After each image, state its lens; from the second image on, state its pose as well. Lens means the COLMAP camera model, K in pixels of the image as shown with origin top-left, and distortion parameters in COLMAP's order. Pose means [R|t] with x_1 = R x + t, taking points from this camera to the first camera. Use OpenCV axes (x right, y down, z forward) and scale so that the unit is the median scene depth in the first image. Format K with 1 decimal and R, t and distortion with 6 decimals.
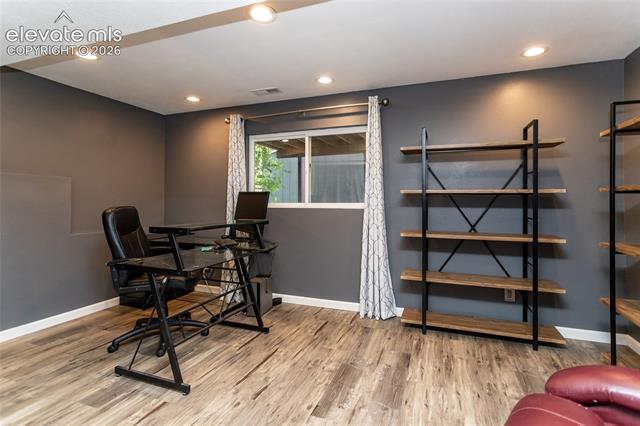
lens RADIAL K [[320.7, 0, 318.4], [0, 320.7, 201.6], [0, 0, 1]] dist [-0.001348, -0.000550]
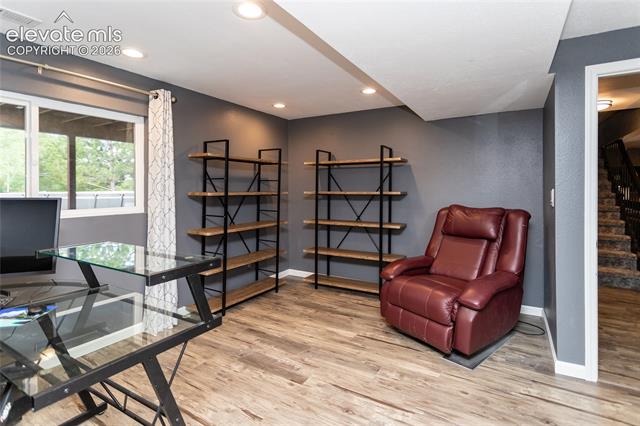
lens RADIAL K [[320.7, 0, 318.4], [0, 320.7, 201.6], [0, 0, 1]] dist [-0.001348, -0.000550]
pose [[0.163288, -0.040474, 0.985748, -0.869997], [0.007282, 0.999180, 0.039819, -0.057200], [-0.986552, 0.000676, 0.163449, 0.538785]]
